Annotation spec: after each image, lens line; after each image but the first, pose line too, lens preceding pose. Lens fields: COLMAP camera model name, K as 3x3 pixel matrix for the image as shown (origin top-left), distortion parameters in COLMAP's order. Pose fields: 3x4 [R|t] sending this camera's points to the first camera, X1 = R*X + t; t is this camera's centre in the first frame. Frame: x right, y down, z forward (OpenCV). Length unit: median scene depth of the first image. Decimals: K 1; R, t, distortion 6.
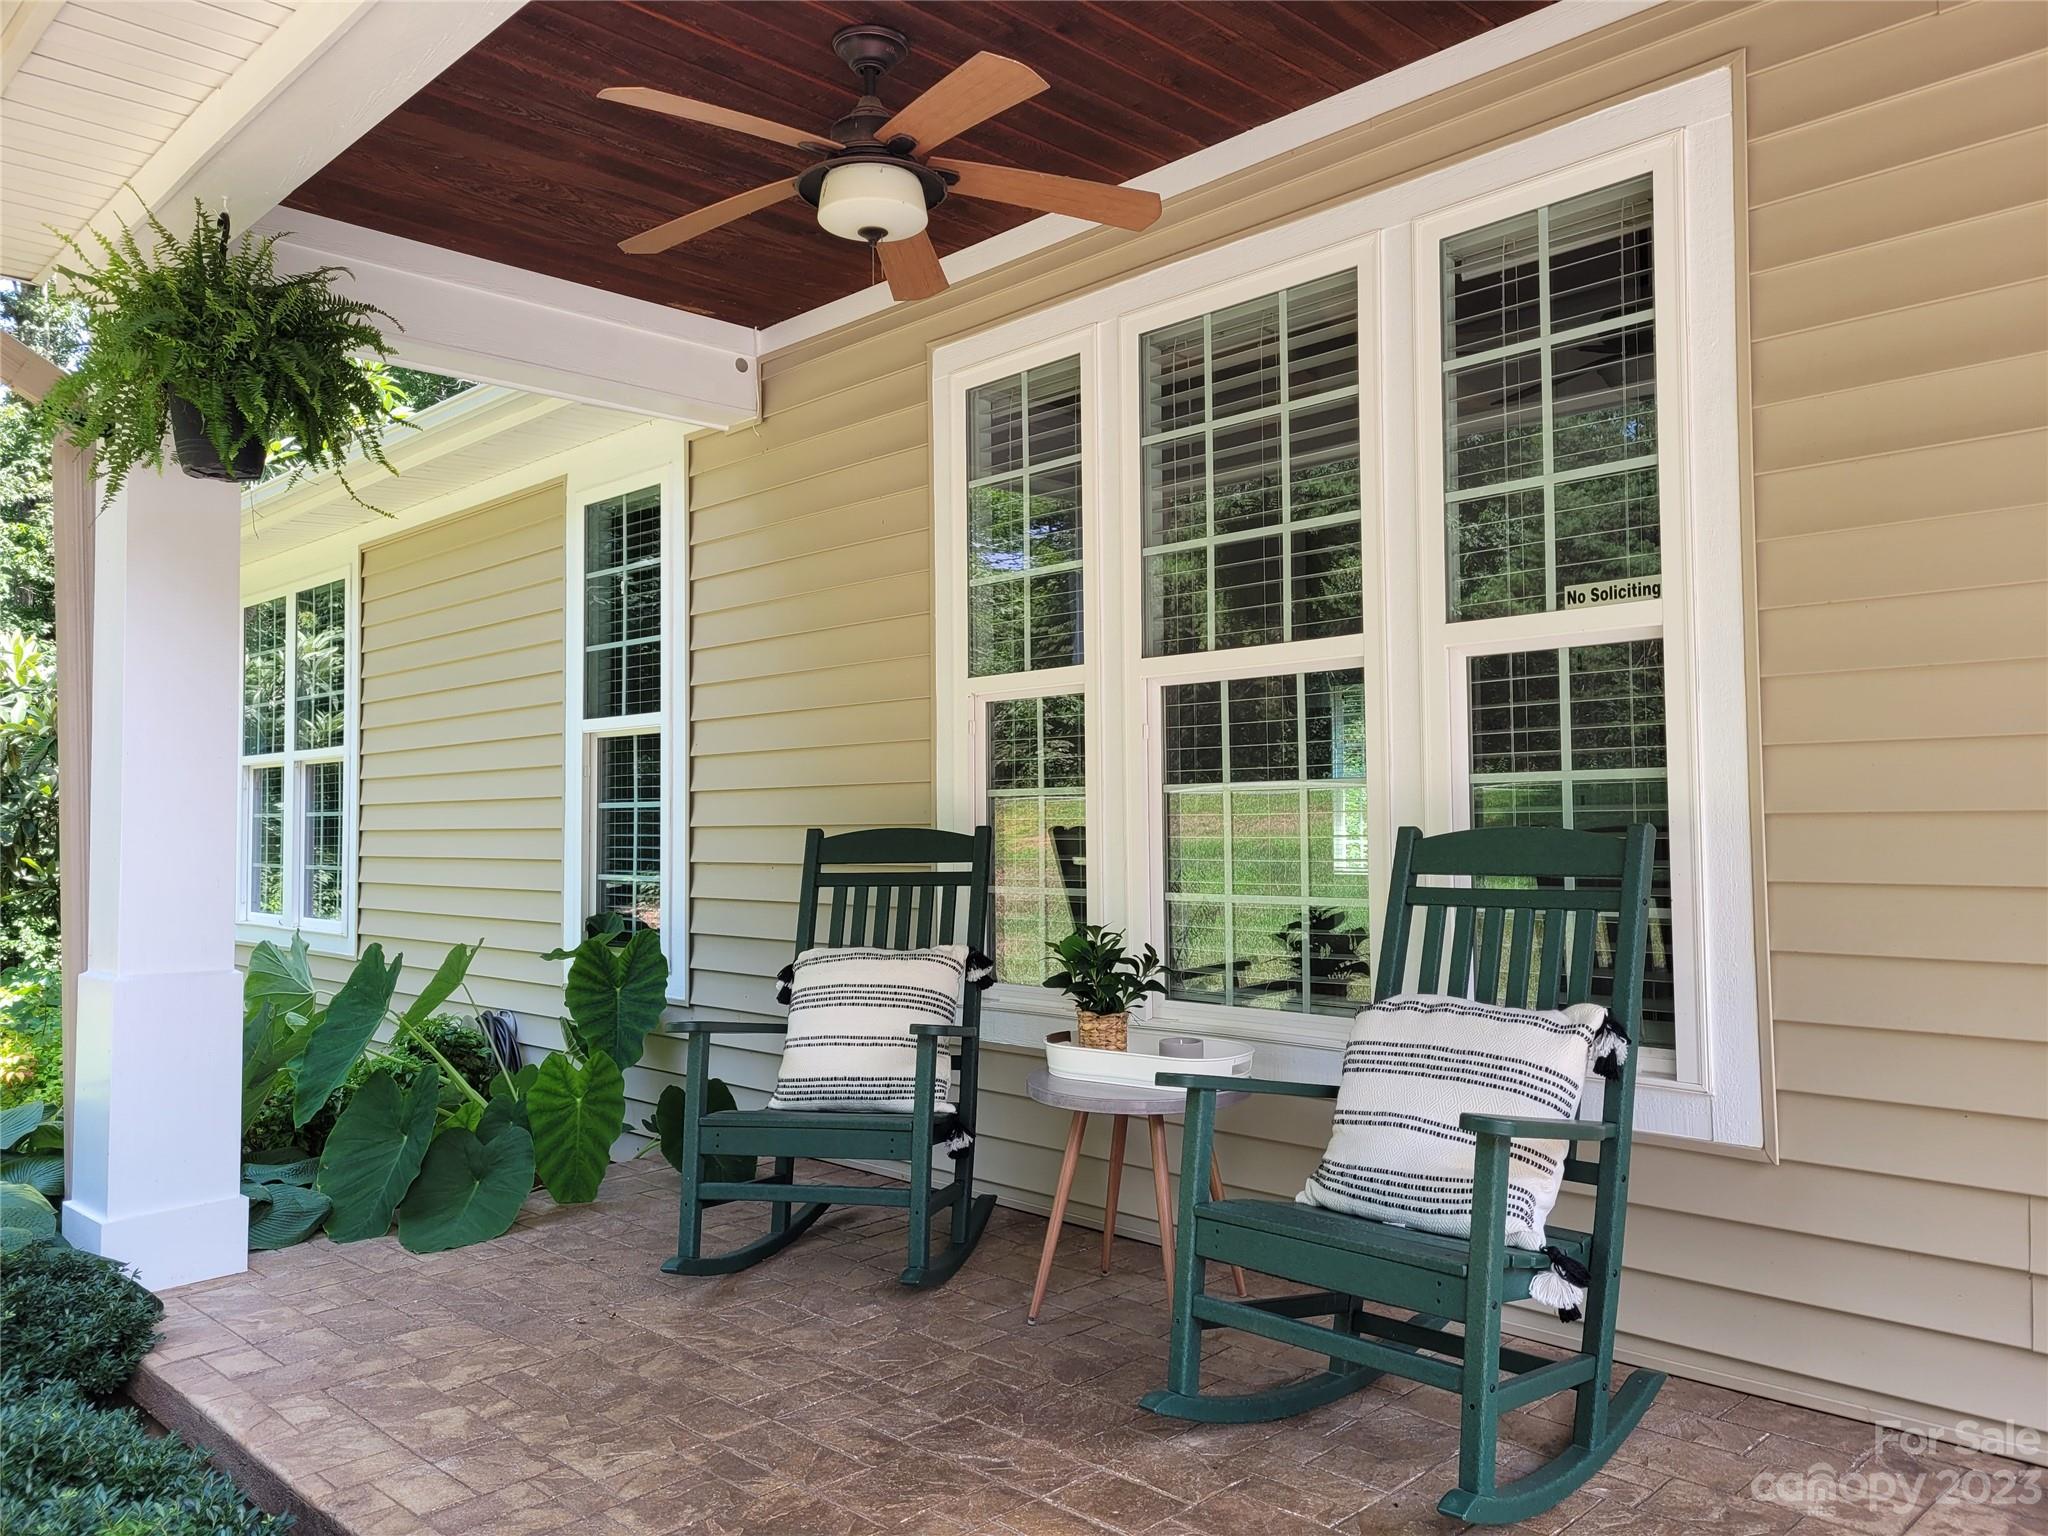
lens RADIAL K [[1538.8, 0, 1023.6], [0, 1538.8, 763.8], [0, 0, 1]] dist [0.045546, -0.035410]
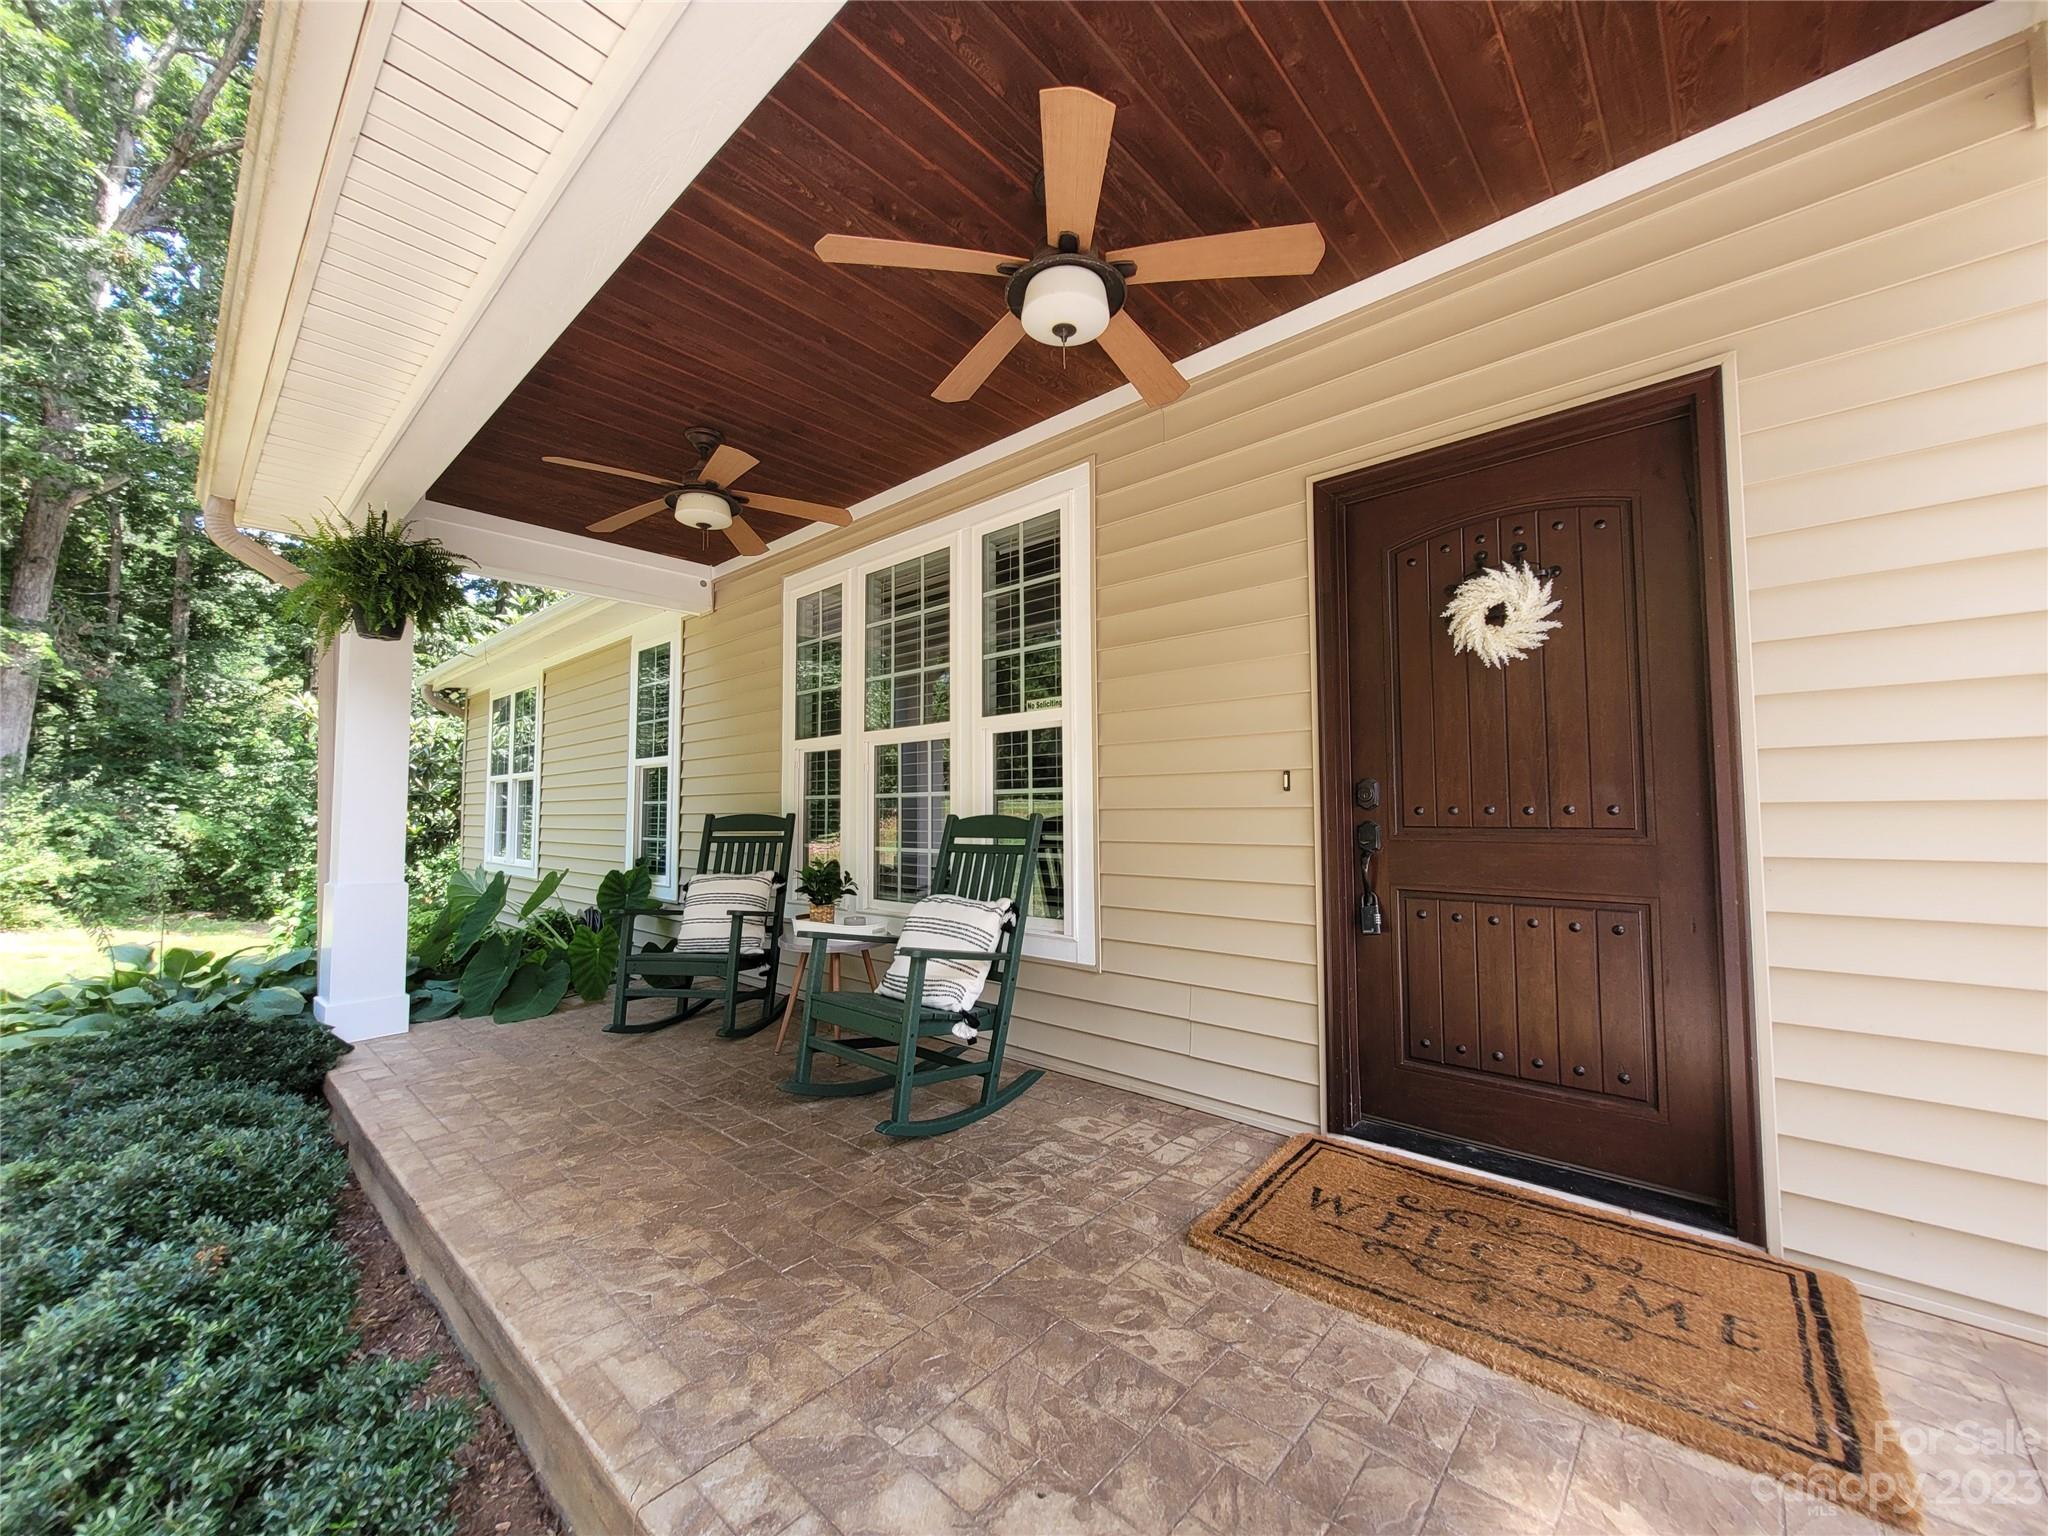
lens RADIAL K [[802.6, 0, 1040.0], [0, 802.6, 774.5], [0, 0, 1]] dist [-0.004011, 0.000263]
pose [[0.998605, 0.009550, 0.051925, 0.287214], [-0.008906, 0.999881, -0.012619, -0.000949], [-0.052039, 0.012139, 0.998571, -0.086154]]
